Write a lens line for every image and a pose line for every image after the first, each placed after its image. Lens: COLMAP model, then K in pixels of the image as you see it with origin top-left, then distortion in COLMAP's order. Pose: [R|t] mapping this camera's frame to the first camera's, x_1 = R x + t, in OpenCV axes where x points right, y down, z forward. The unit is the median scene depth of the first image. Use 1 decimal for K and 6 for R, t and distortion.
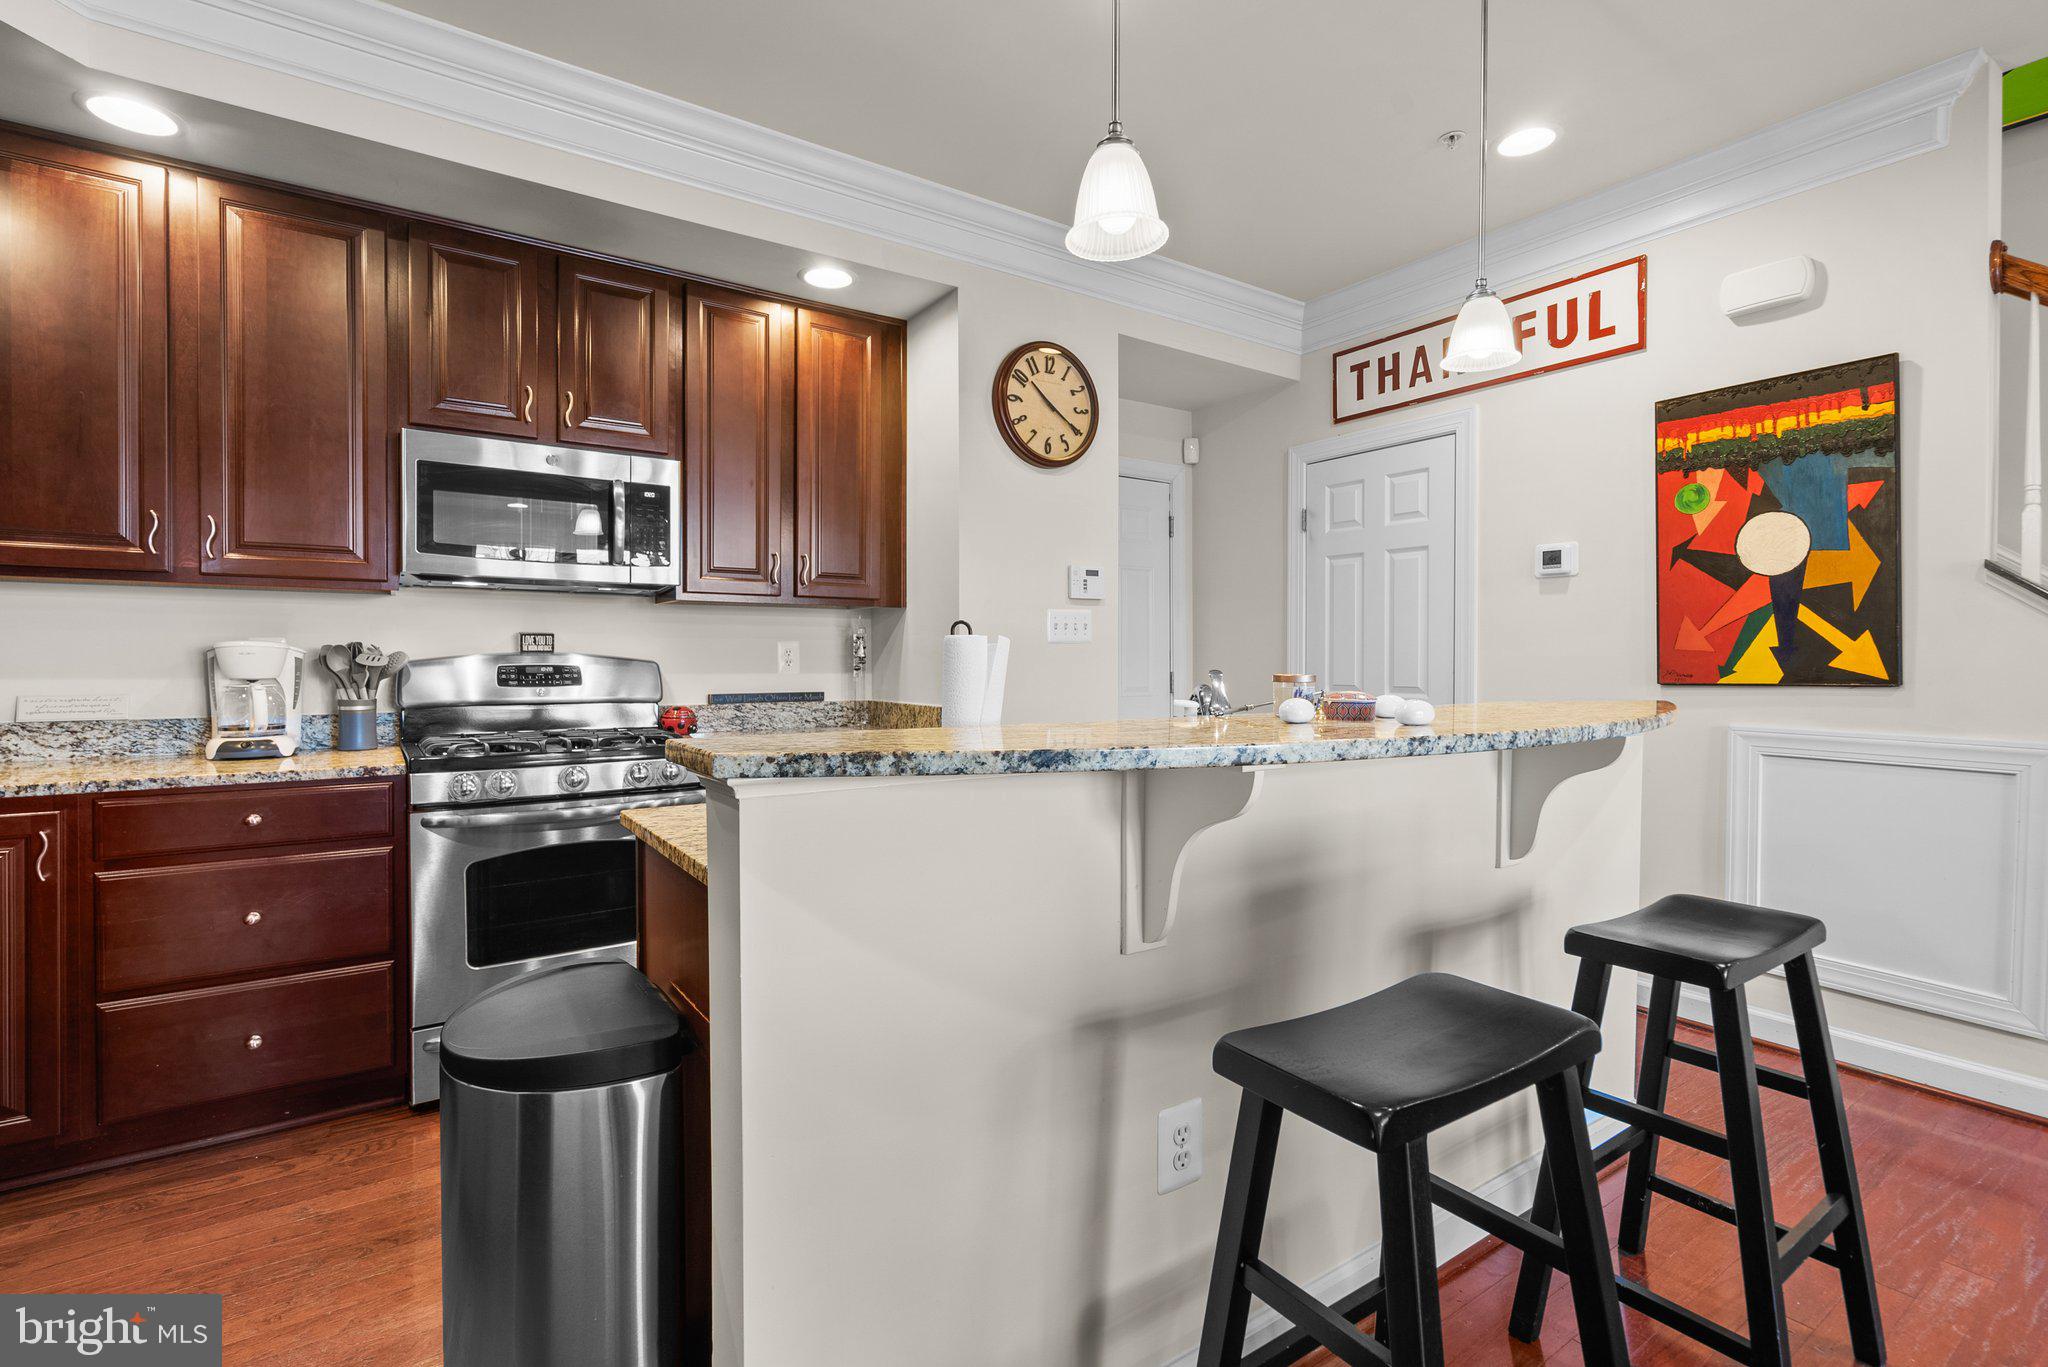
lens RADIAL K [[950.0, 0, 1018.0], [0, 950.0, 667.4], [0, 0, 1]] dist [-0.001746, 0.001859]
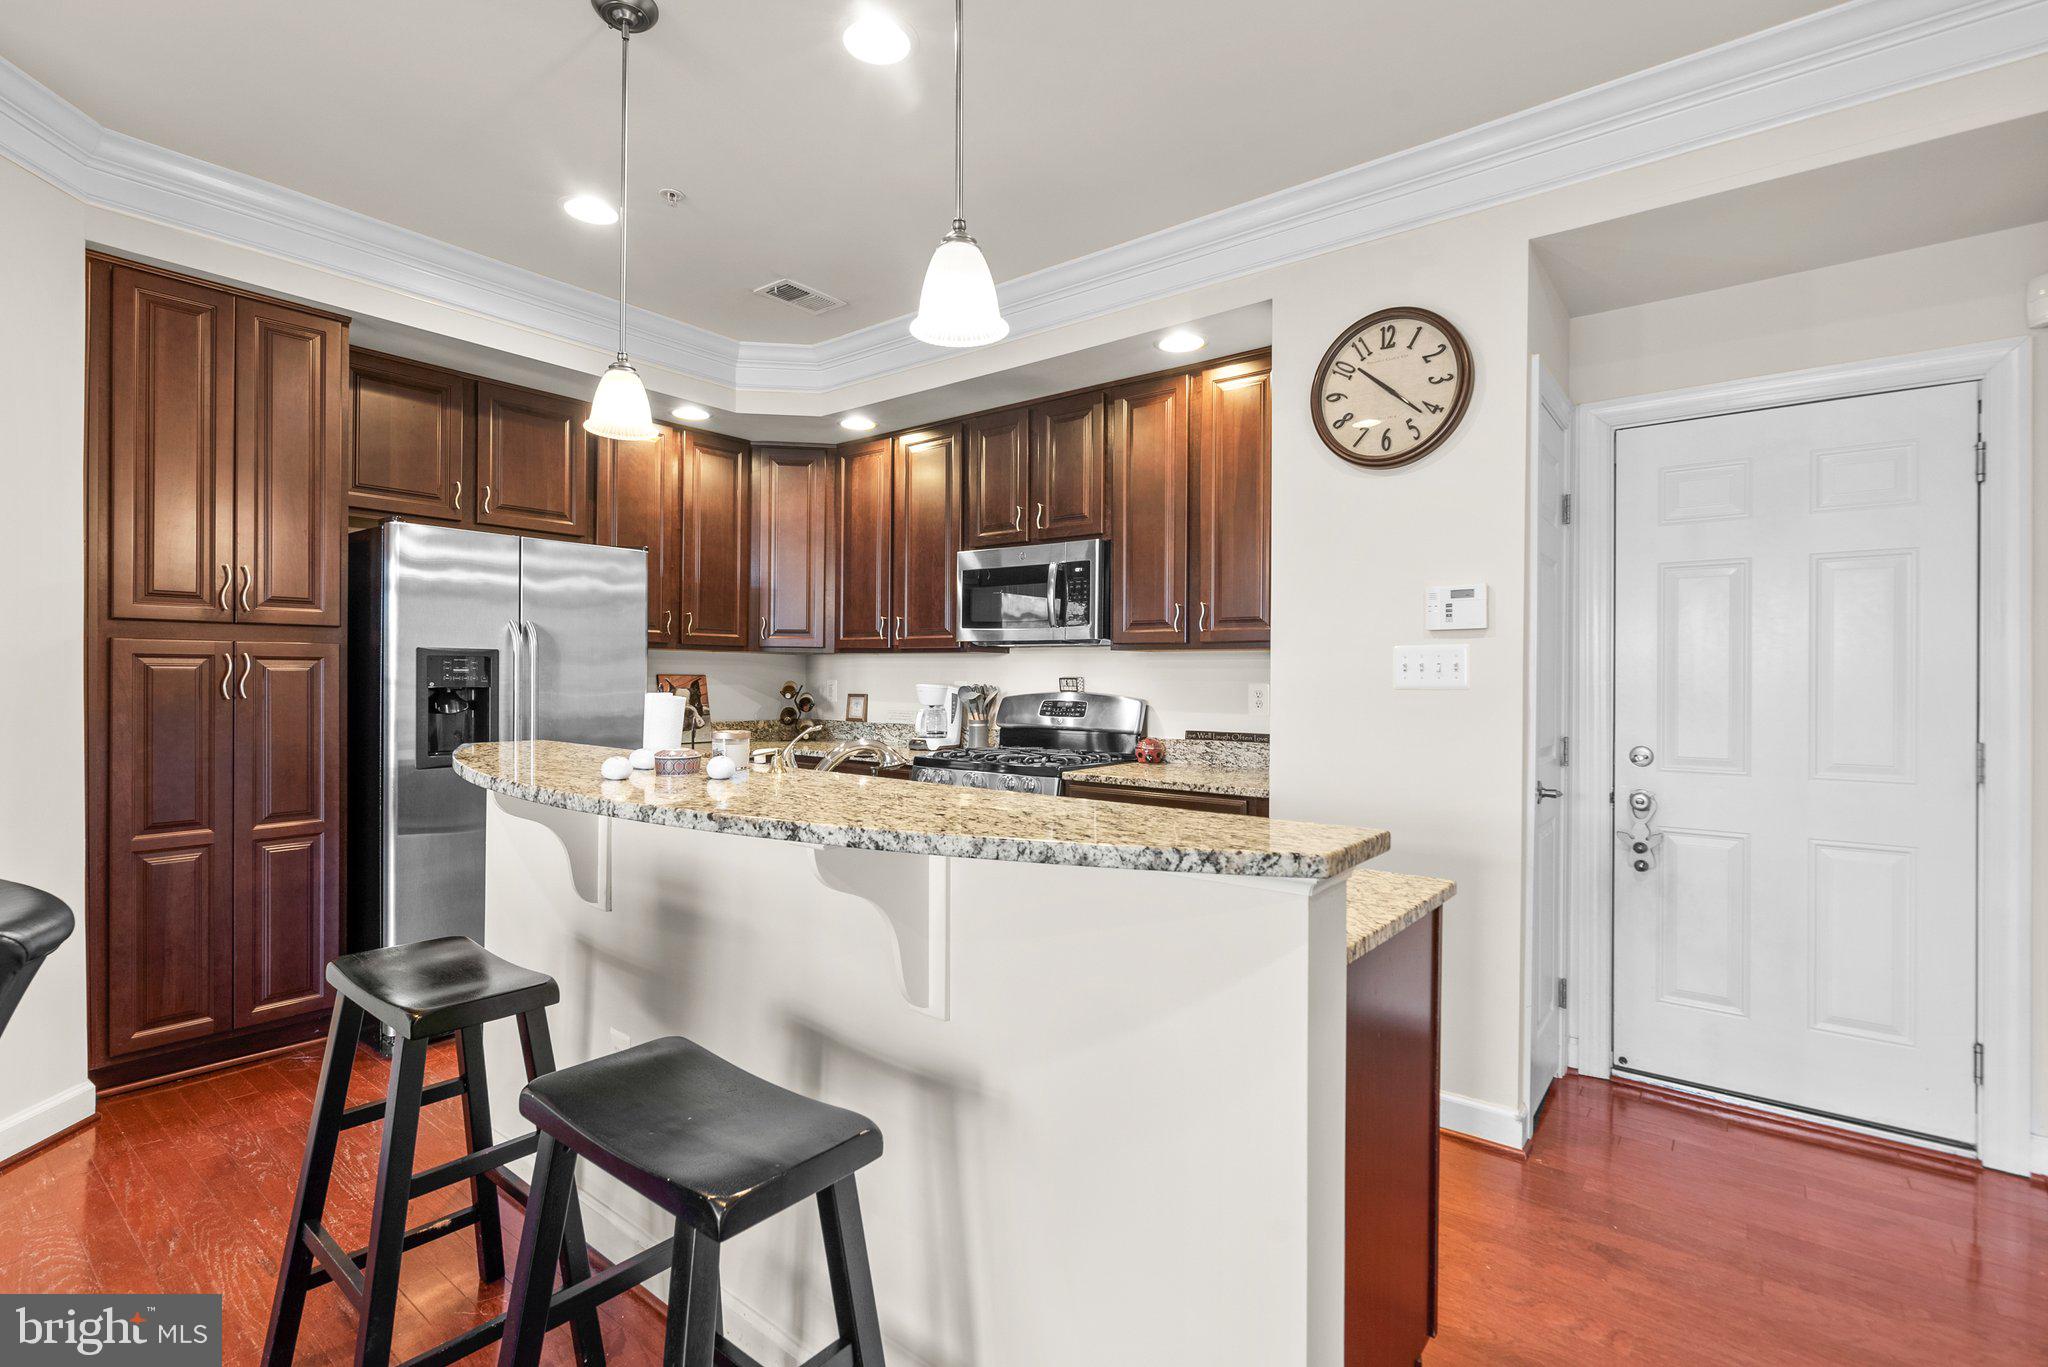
lens RADIAL K [[953.3, 0, 1016.5], [0, 953.3, 680.0], [0, 0, 1]] dist [0.001383, 0.000405]
pose [[0.295155, 0.005140, -0.955436, 0.759110], [-0.015074, 0.999886, 0.000723, -0.031673], [0.955331, 0.014189, 0.295198, 0.511913]]
